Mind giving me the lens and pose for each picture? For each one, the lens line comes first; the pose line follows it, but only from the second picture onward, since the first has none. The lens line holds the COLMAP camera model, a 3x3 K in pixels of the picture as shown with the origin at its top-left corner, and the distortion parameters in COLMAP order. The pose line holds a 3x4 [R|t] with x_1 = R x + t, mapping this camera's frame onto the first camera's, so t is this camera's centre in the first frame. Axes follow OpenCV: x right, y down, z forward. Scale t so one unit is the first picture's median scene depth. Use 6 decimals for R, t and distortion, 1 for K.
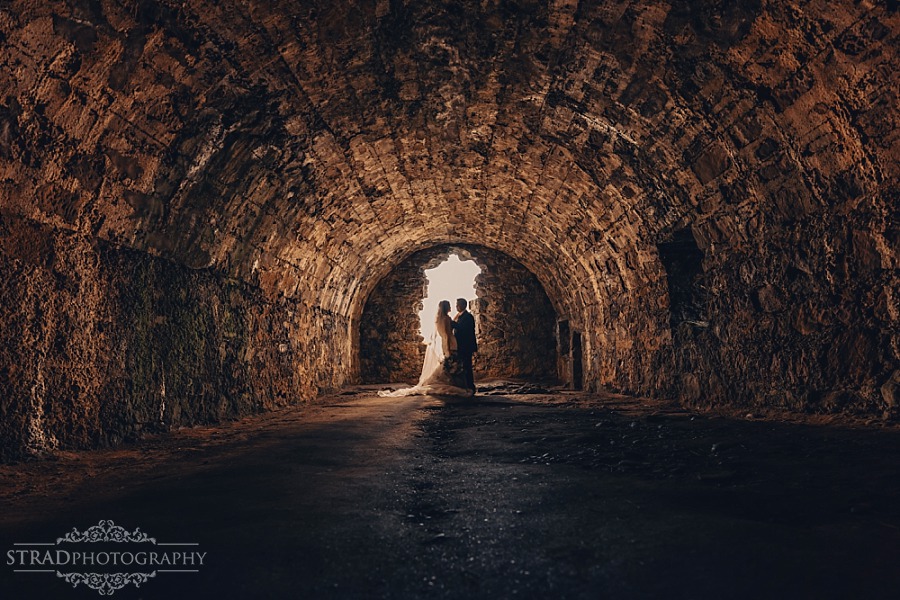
lens RADIAL K [[504.8, 0, 446.3], [0, 504.8, 299.2], [0, 0, 1]] dist [-0.015948, 0.002448]
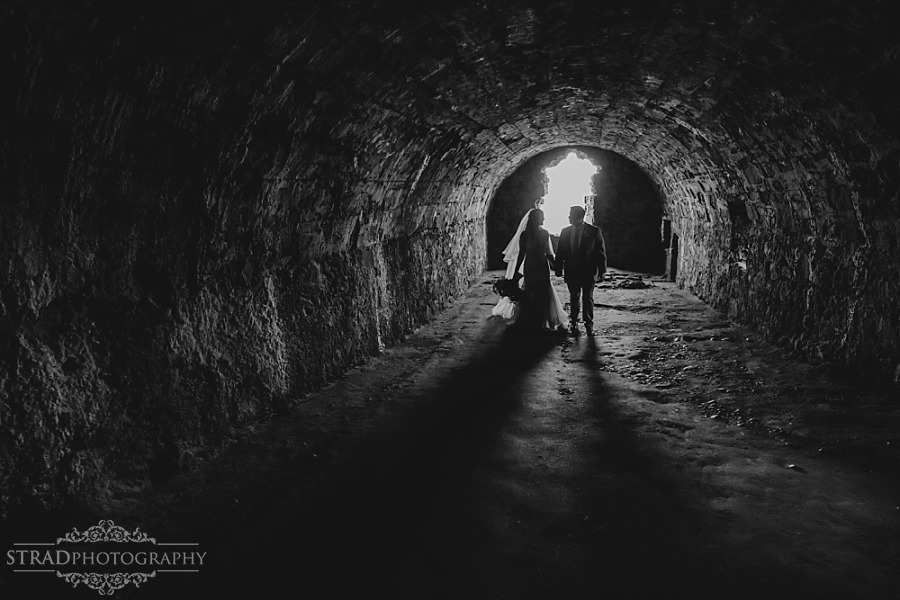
lens RADIAL K [[504.8, 0, 451.4], [0, 504.8, 301.8], [0, 0, 1]] dist [-0.015948, 0.002448]
pose [[0.977882, 0.025119, -0.207641, -0.013719], [0.037535, 0.955569, 0.292369, -0.210034], [0.205760, -0.293697, 0.933491, -0.373021]]
